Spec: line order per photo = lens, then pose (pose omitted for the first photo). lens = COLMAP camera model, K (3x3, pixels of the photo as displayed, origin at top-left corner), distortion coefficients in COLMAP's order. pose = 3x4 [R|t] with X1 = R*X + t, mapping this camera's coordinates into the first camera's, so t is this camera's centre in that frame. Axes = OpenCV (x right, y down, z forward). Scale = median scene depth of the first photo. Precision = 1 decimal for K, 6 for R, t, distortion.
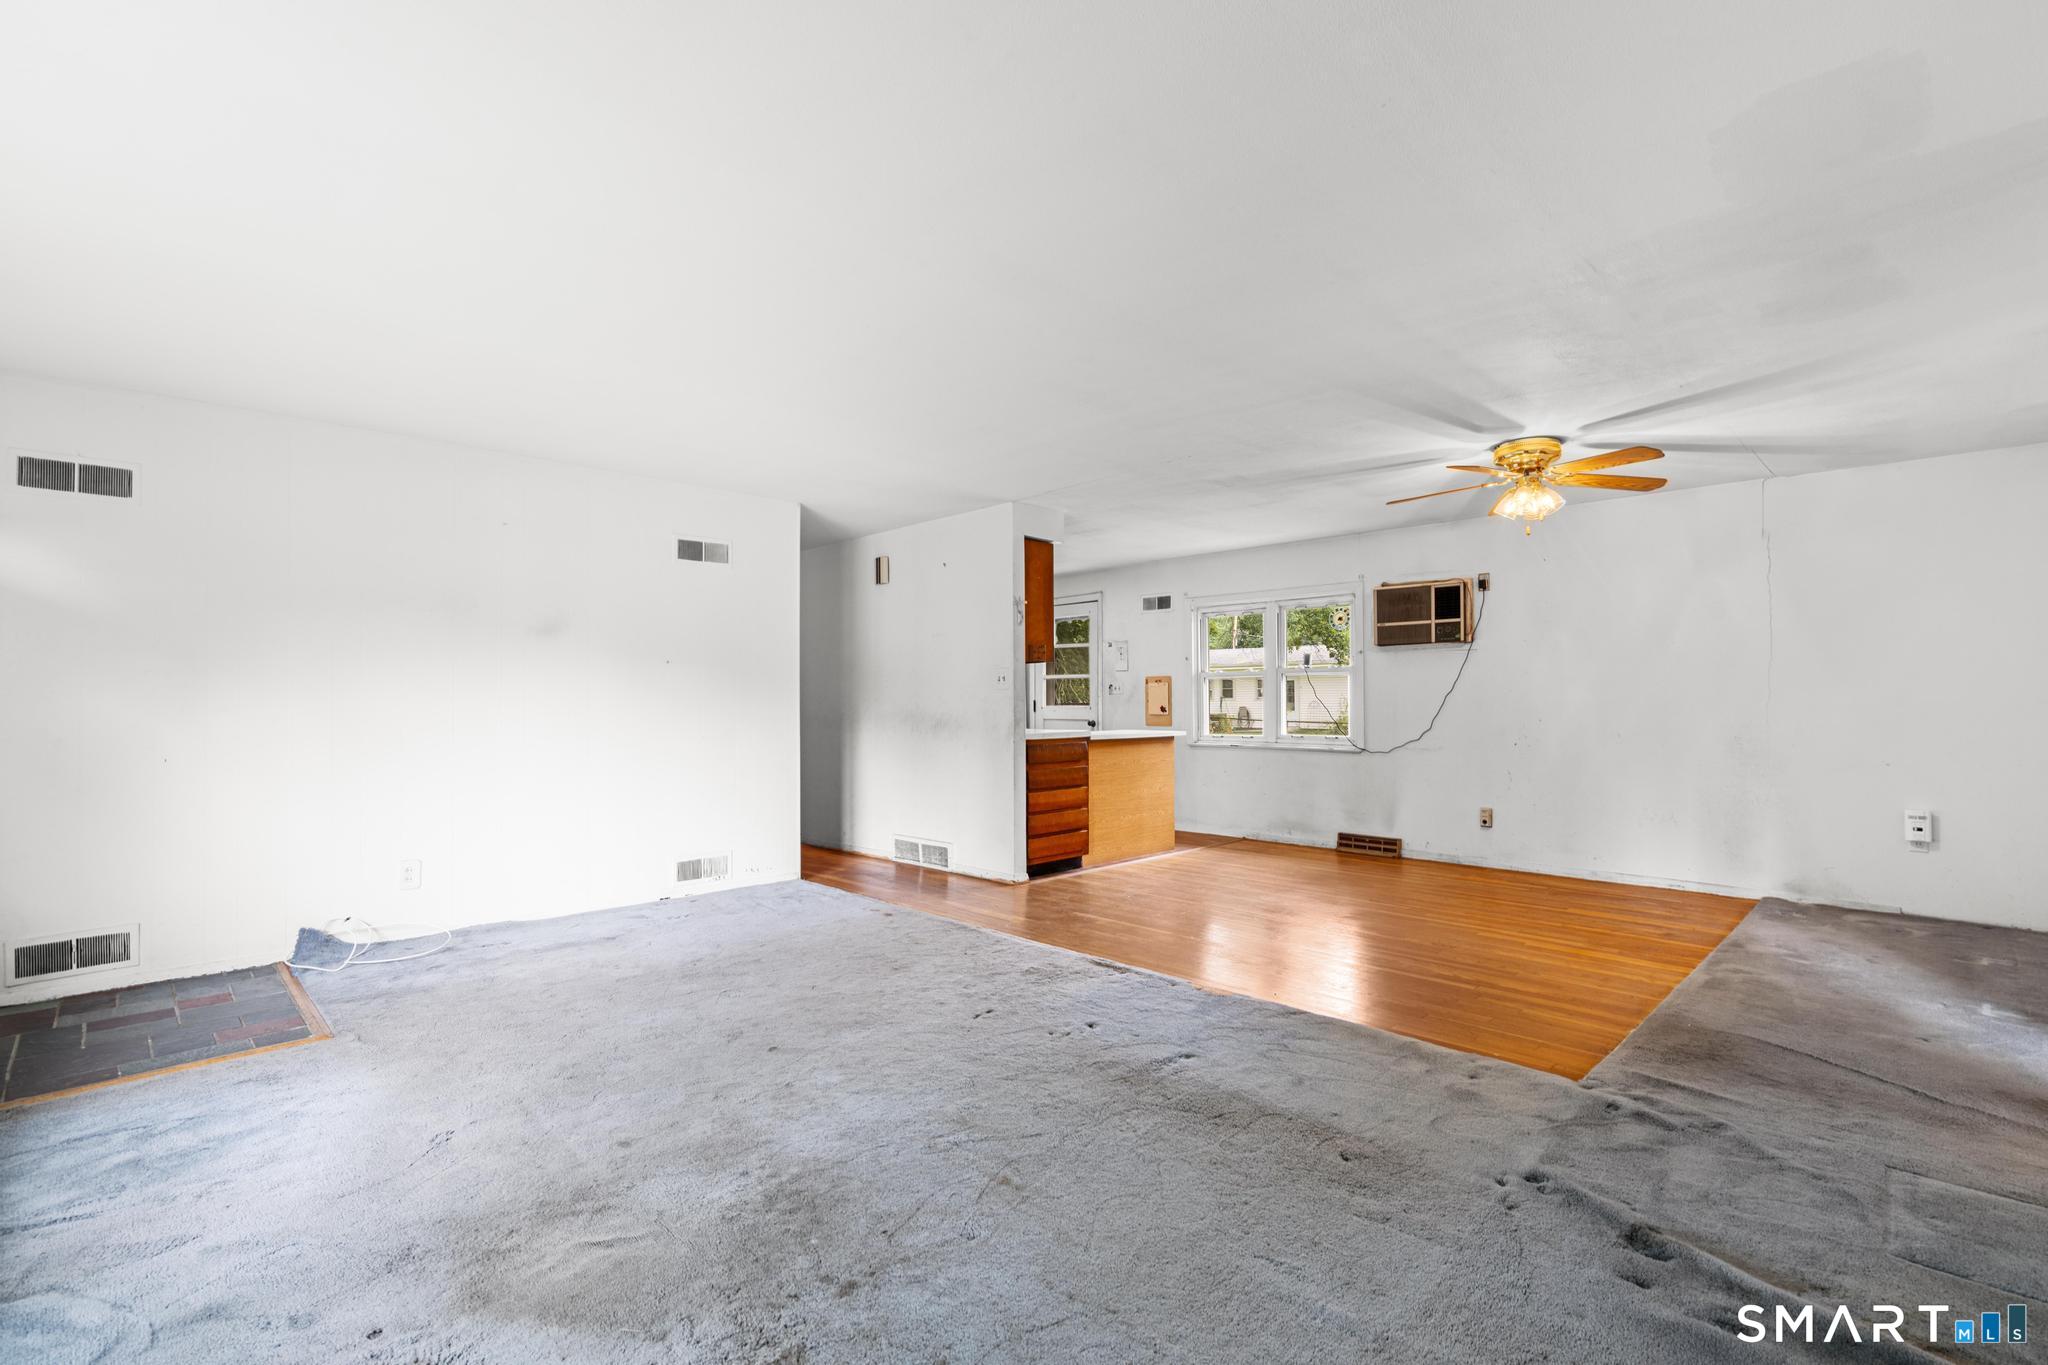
lens RADIAL K [[930.3, 0, 1026.8], [0, 930.3, 683.4], [0, 0, 1]] dist [-0.003889, 0.001993]
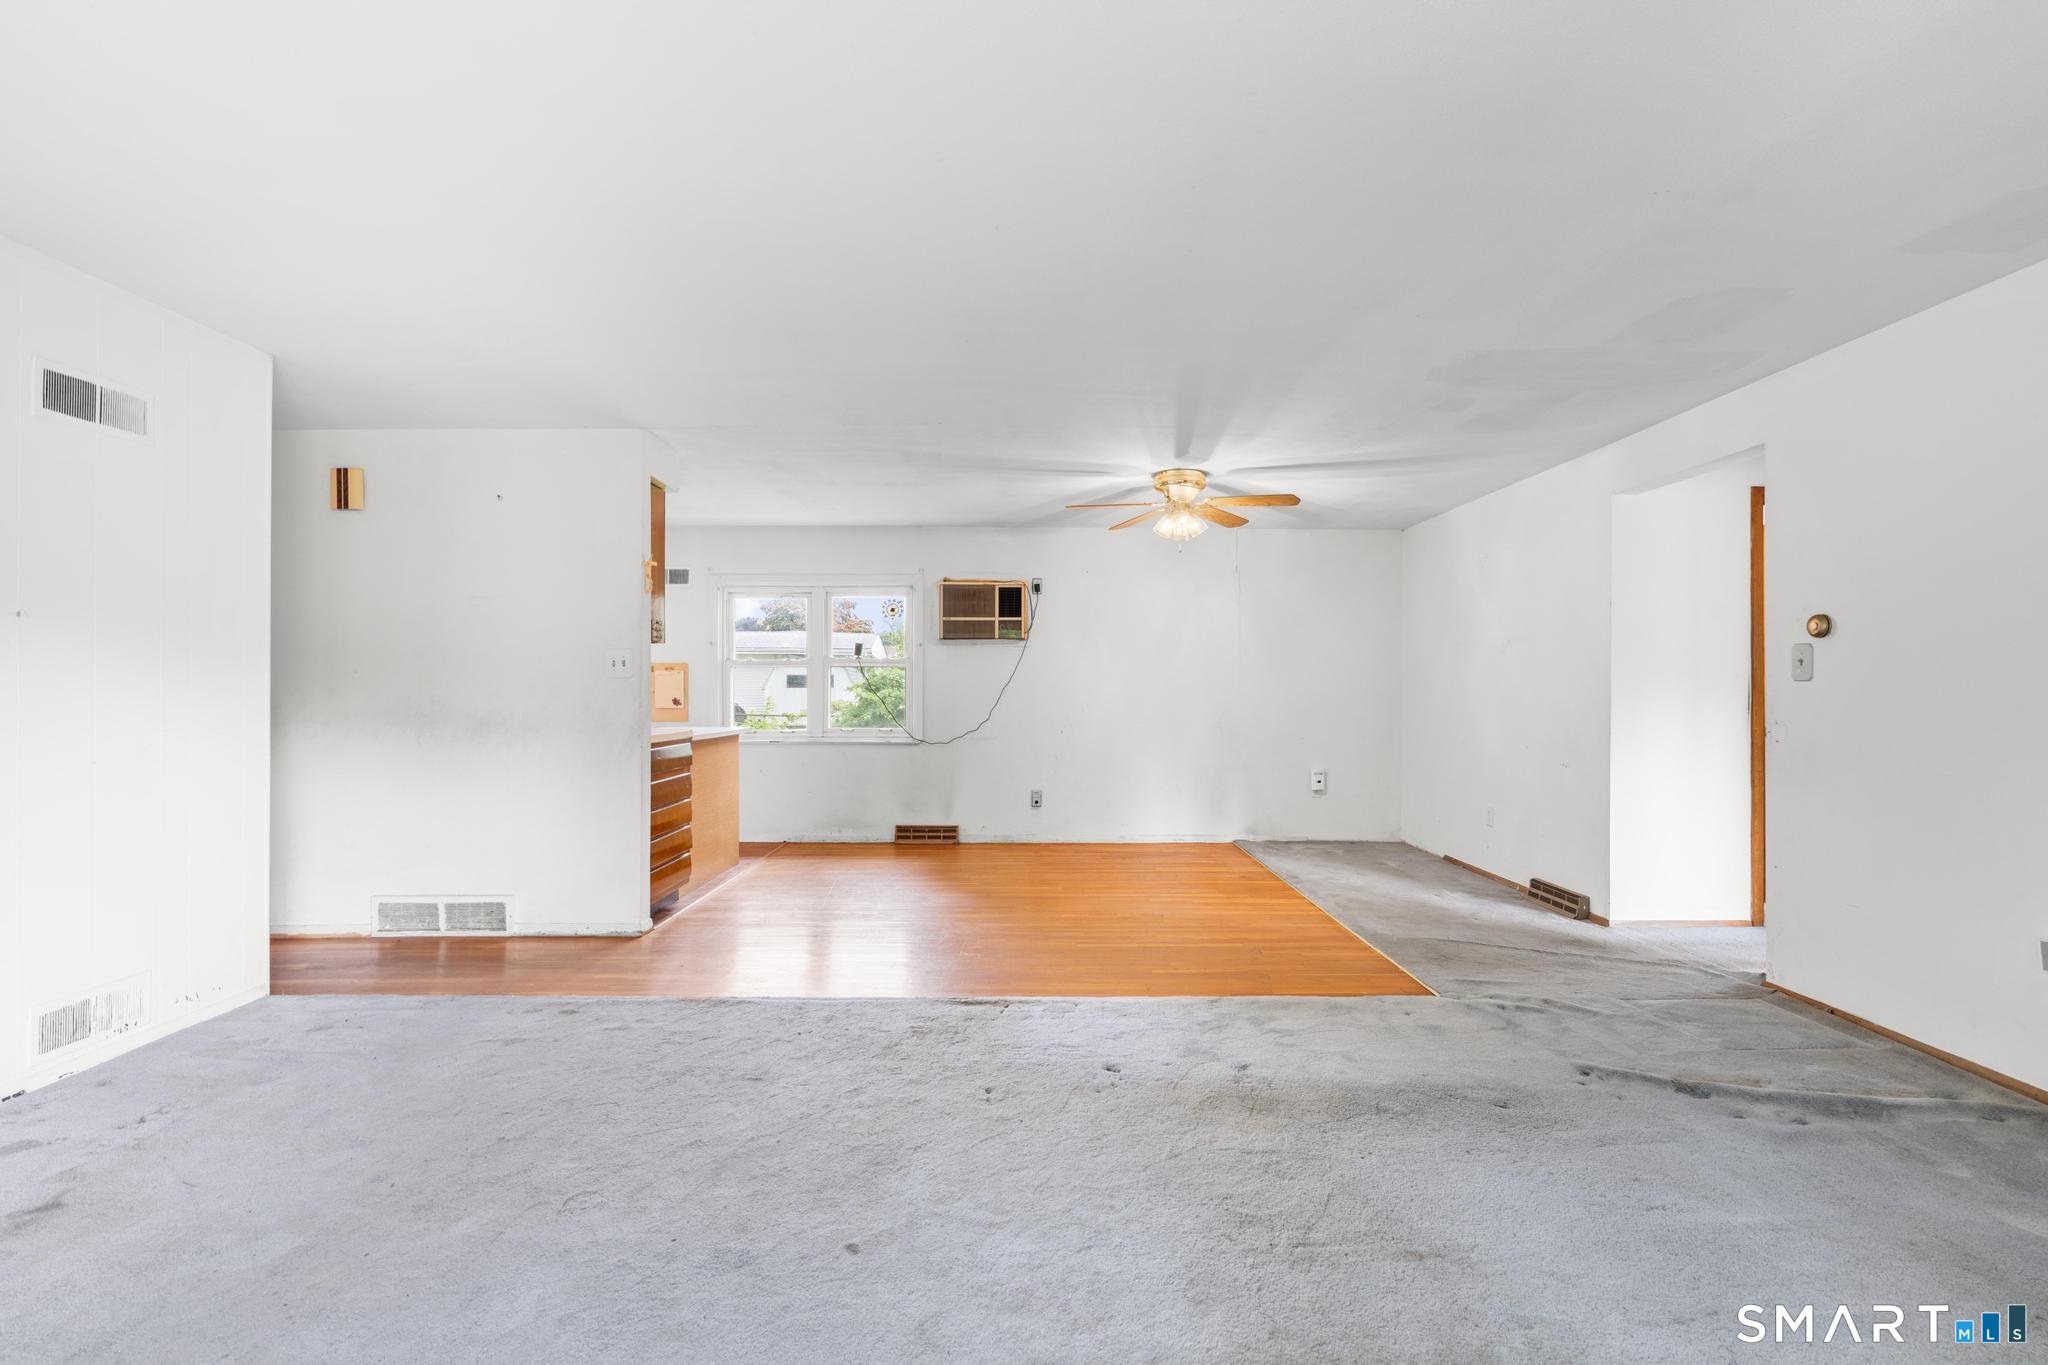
lens RADIAL K [[930.3, 0, 1025.5], [0, 930.3, 681.9], [0, 0, 1]] dist [-0.003889, 0.001993]
pose [[0.693864, 0.010040, 0.720036, -0.315918], [-0.016906, 0.999854, 0.002350, 0.002904], [-0.719907, -0.013803, 0.693933, 0.235758]]
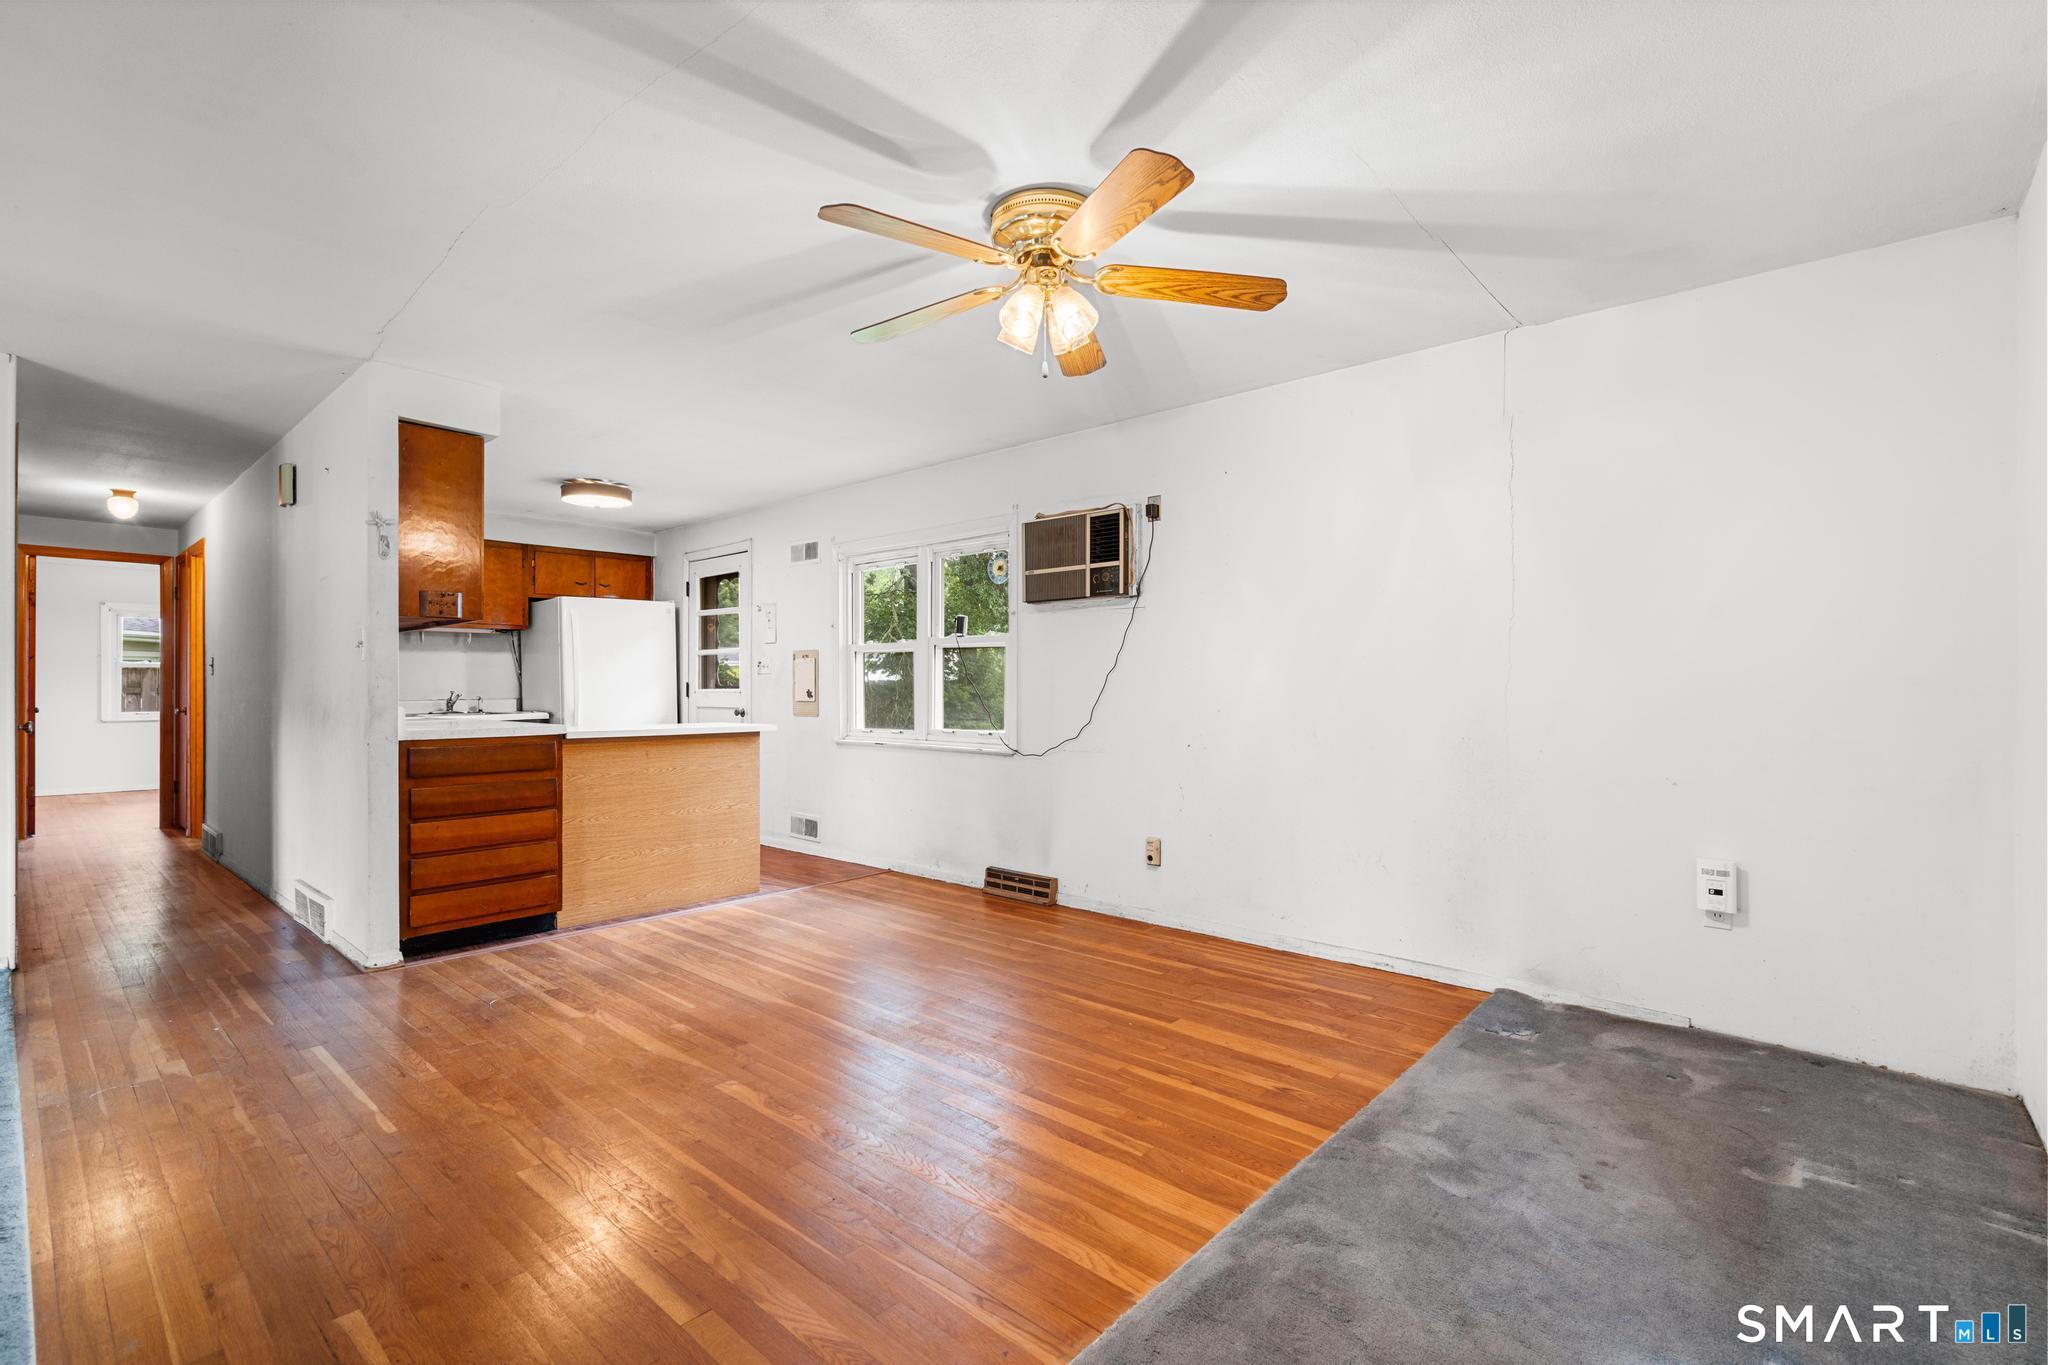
lens RADIAL K [[930.3, 0, 1024.8], [0, 930.3, 680.1], [0, 0, 1]] dist [-0.003889, 0.001993]
pose [[0.998132, 0.003149, 0.061005, 0.354147], [-0.003774, 0.999941, 0.010140, 0.011006], [-0.060970, -0.010351, 0.998086, 0.318208]]
